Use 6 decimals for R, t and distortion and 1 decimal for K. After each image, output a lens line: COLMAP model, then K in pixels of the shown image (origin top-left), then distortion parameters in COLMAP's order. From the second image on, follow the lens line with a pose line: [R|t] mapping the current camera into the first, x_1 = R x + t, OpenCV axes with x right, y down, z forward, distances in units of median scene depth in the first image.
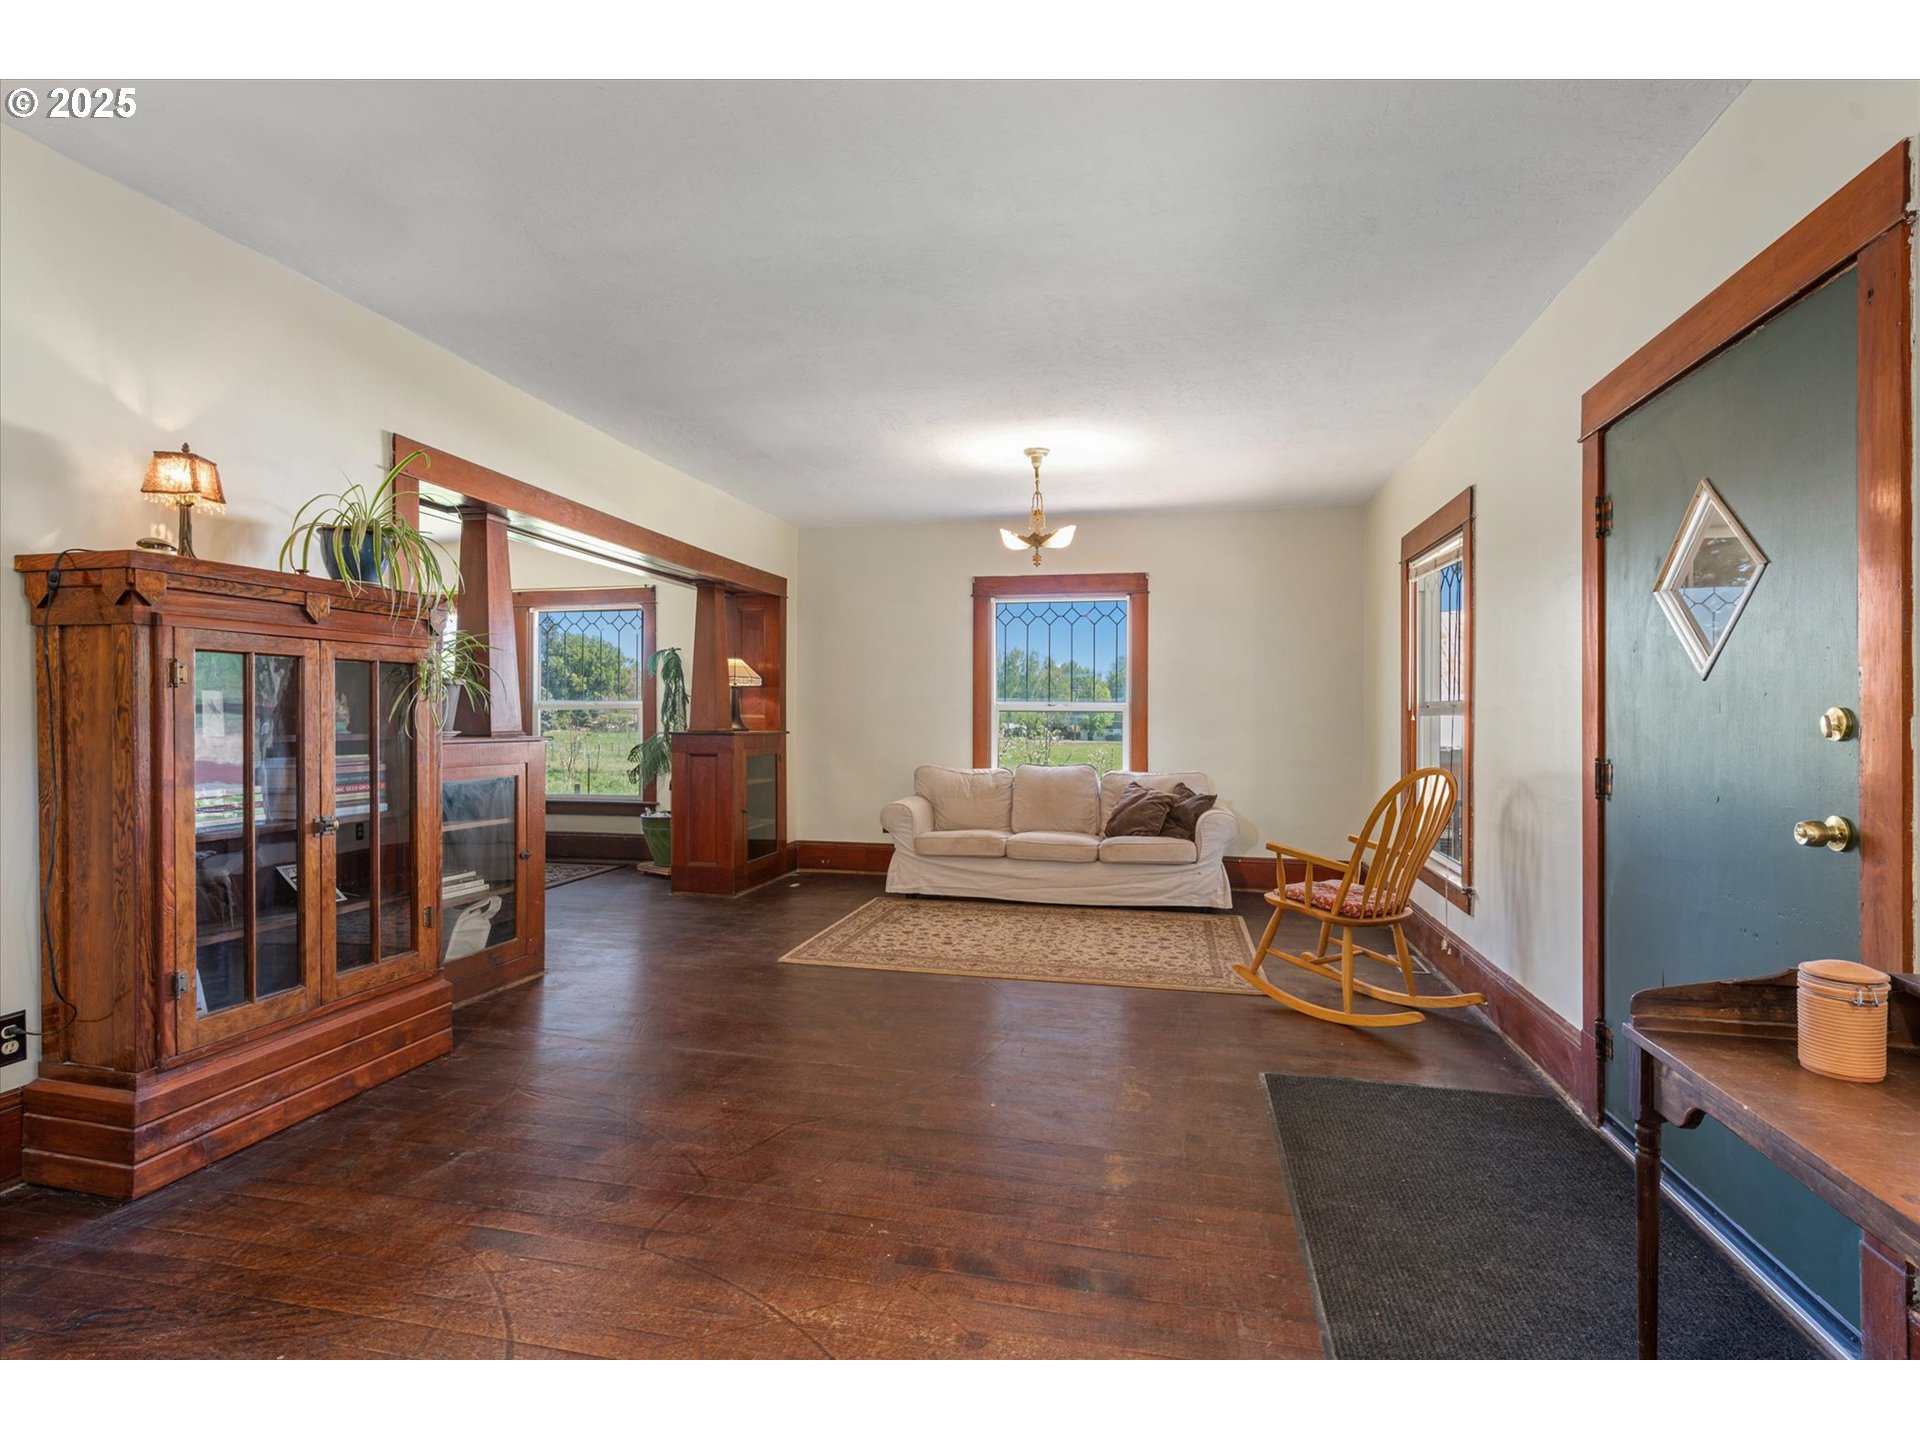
lens RADIAL K [[888.2, 0, 975.4], [0, 888.2, 722.6], [0, 0, 1]] dist [0.004210, -0.001291]
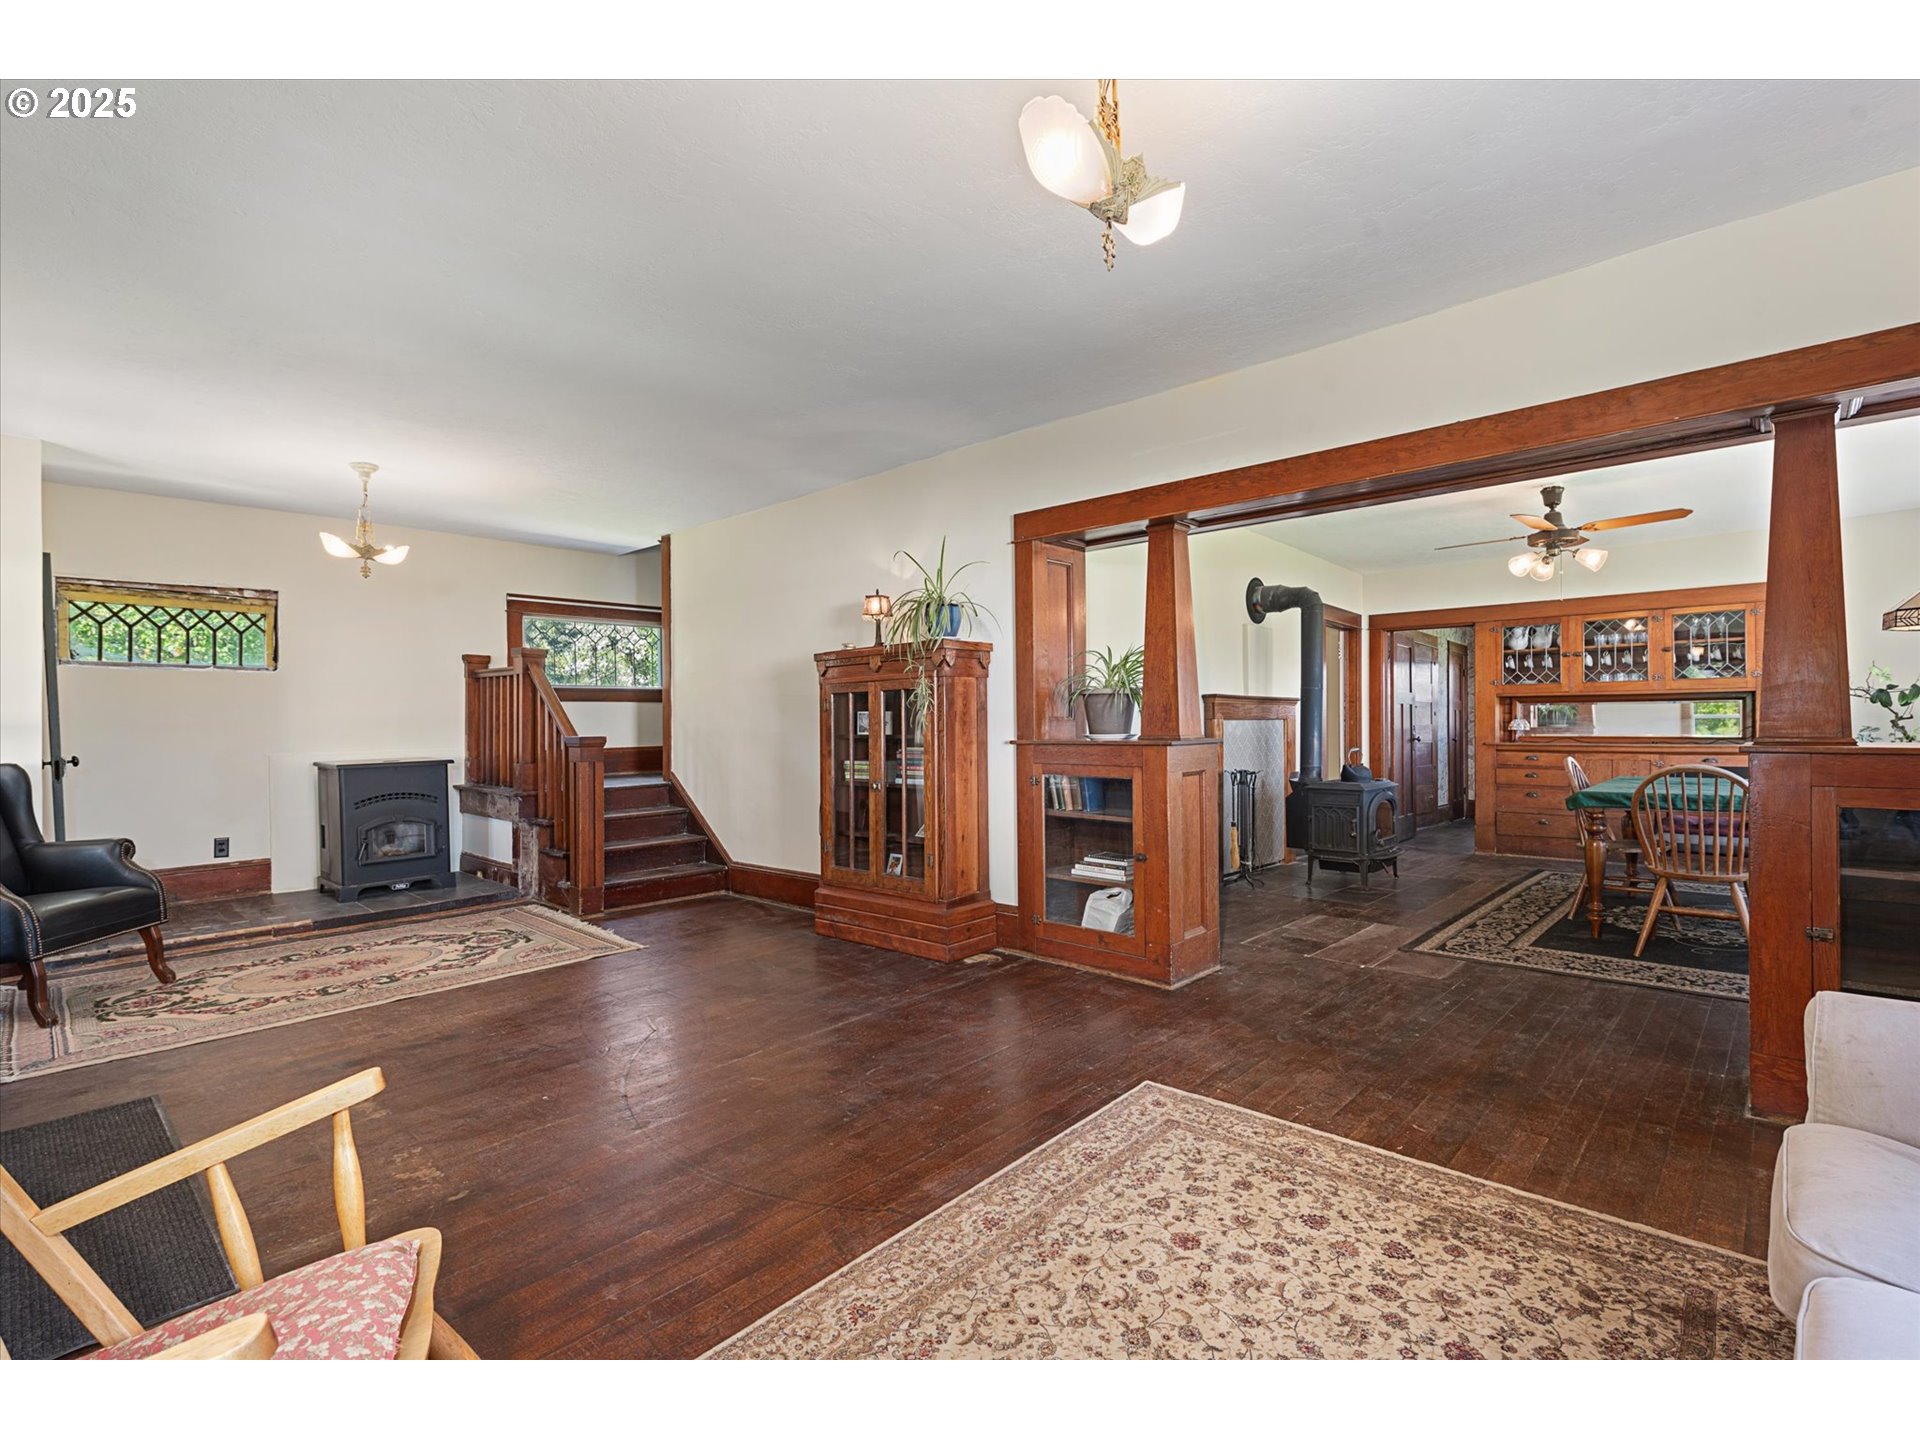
lens RADIAL K [[888.2, 0, 979.3], [0, 888.2, 726.3], [0, 0, 1]] dist [0.004210, -0.001291]
pose [[-0.485007, 0.004729, -0.874498, 0.431480], [0.004956, 0.999984, 0.002659, -0.004497], [0.874496, -0.003044, -0.485023, 1.228658]]
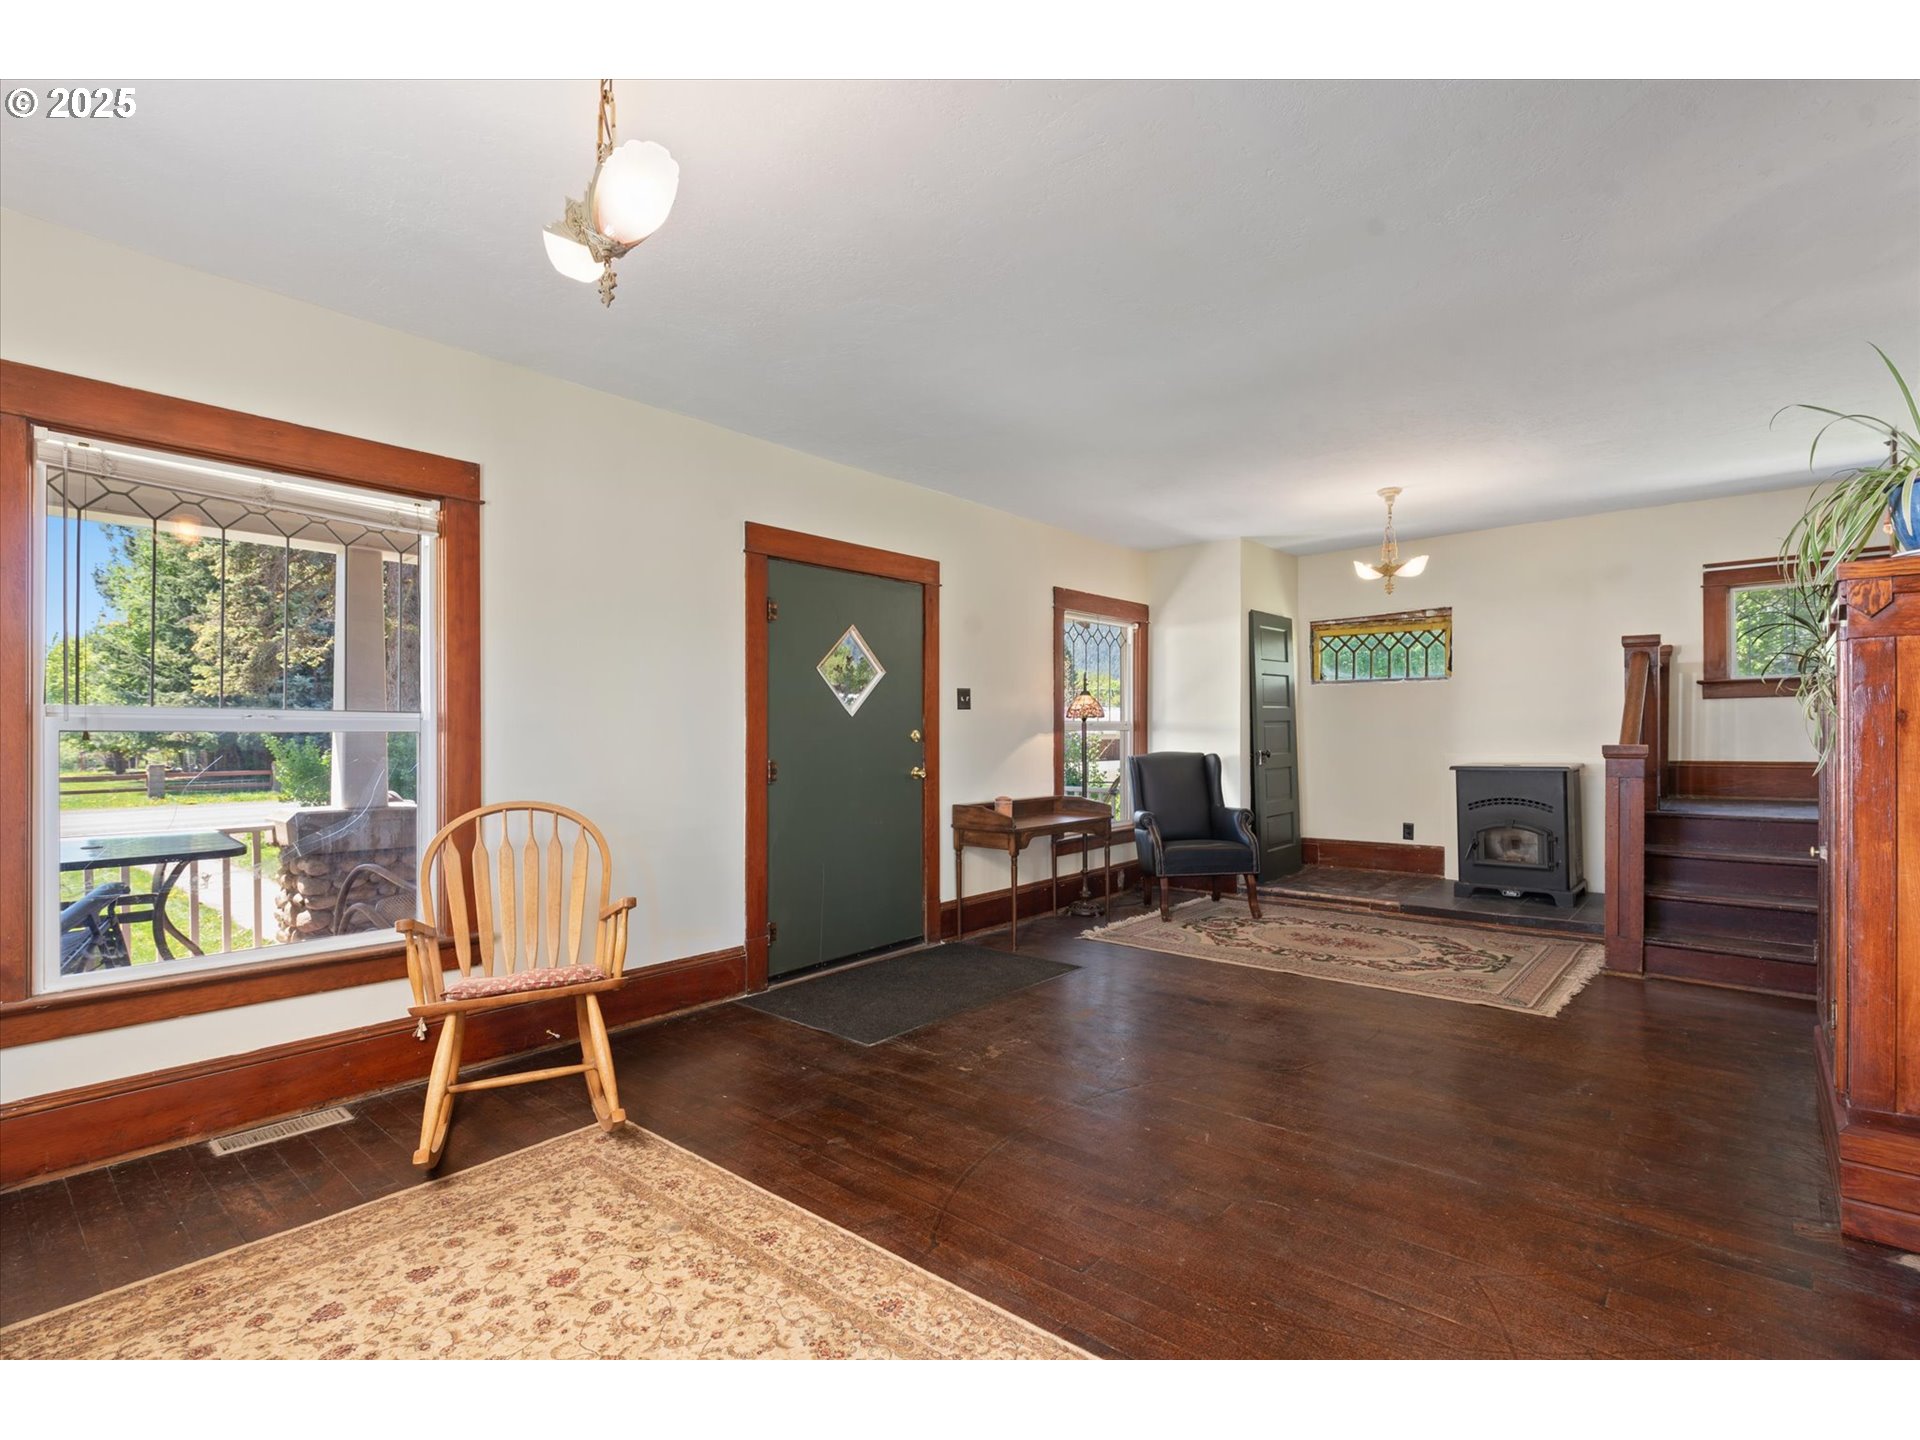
lens RADIAL K [[888.2, 0, 951.6], [0, 888.2, 721.6], [0, 0, 1]] dist [0.004210, -0.001291]
pose [[-0.885371, 0.003811, 0.464870, -0.216993], [0.001244, 0.999982, -0.005828, -0.011633], [-0.464884, -0.004582, -0.885360, 1.365161]]
